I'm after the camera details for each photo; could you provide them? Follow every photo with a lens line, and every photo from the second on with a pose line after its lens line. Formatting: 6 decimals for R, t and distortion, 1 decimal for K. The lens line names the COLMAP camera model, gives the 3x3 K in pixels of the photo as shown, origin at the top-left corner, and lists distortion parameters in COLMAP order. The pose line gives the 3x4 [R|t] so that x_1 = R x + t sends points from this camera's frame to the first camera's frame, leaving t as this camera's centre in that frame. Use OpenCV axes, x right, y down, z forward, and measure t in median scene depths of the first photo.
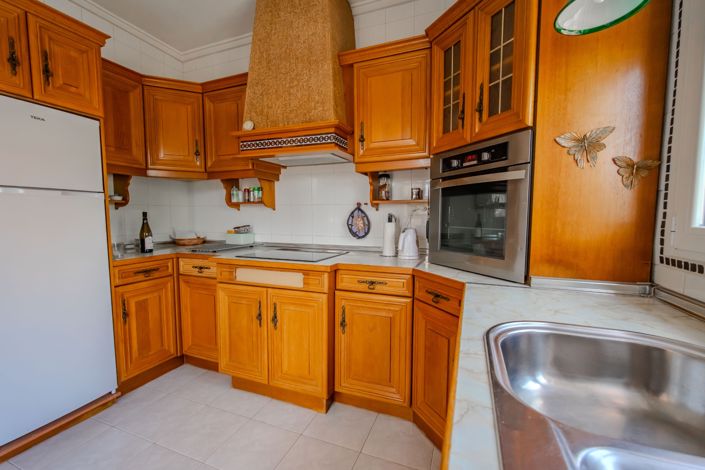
lens RADIAL K [[290.3, 0, 350.6], [0, 290.3, 238.6], [0, 0, 1]] dist [-0.001122, -0.000328]
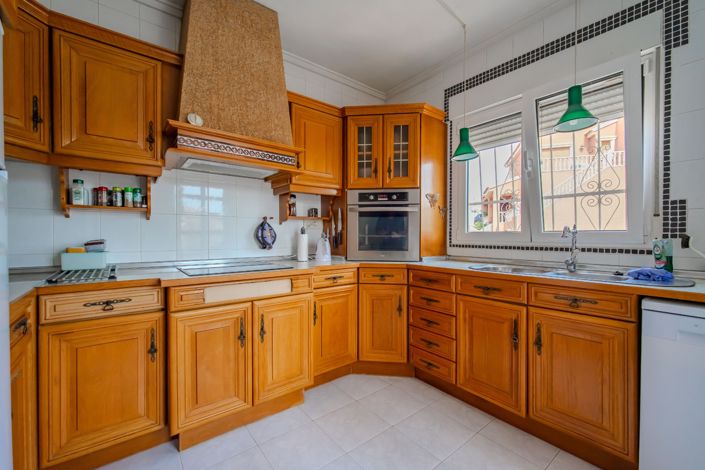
lens RADIAL K [[290.3, 0, 350.6], [0, 290.3, 238.6], [0, 0, 1]] dist [-0.001122, -0.000328]
pose [[0.510851, -0.010015, 0.859611, -0.958598], [0.066155, 0.997425, -0.027693, 0.012151], [-0.857120, 0.071014, 0.510198, 0.227463]]
